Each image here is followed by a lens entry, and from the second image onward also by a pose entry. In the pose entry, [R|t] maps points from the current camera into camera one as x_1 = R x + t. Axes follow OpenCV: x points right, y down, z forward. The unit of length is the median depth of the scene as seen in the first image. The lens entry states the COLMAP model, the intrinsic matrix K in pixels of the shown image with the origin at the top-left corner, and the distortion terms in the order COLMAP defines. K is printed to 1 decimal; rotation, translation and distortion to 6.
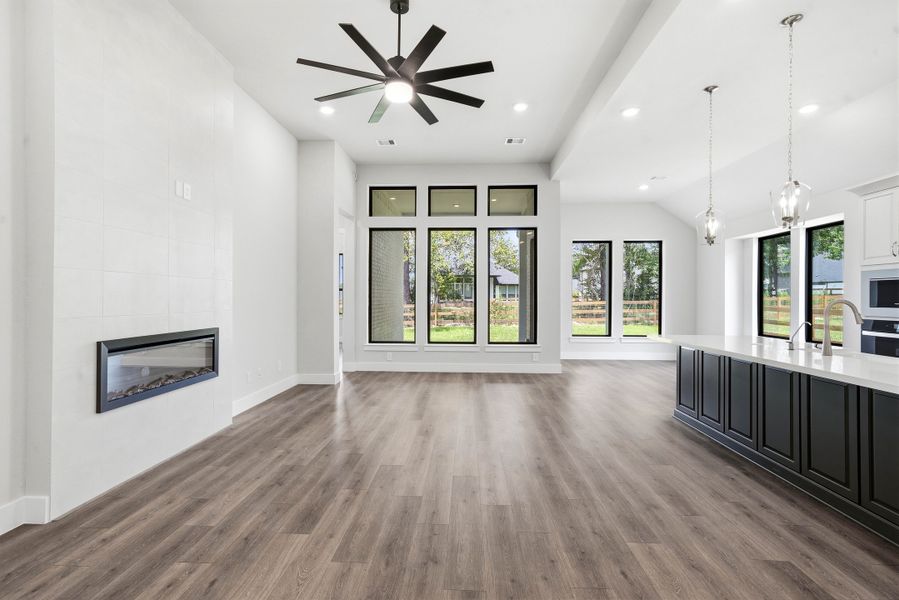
lens RADIAL K [[424.1, 0, 447.3], [0, 424.1, 304.4], [0, 0, 1]] dist [0.002218, 0.000439]
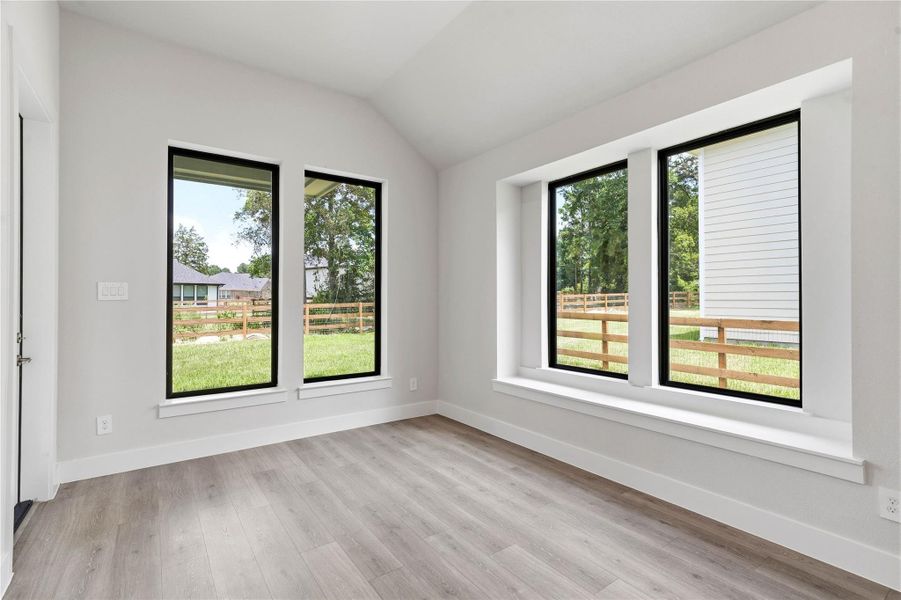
lens RADIAL K [[425.1, 0, 448.3], [0, 425.1, 304.4], [0, 0, 1]] dist [0.002218, 0.000439]
pose [[0.787468, -0.002344, 0.616351, 0.205485], [0.006828, 0.999965, -0.004921, -0.002127], [-0.616317, 0.008084, 0.787456, 0.442838]]
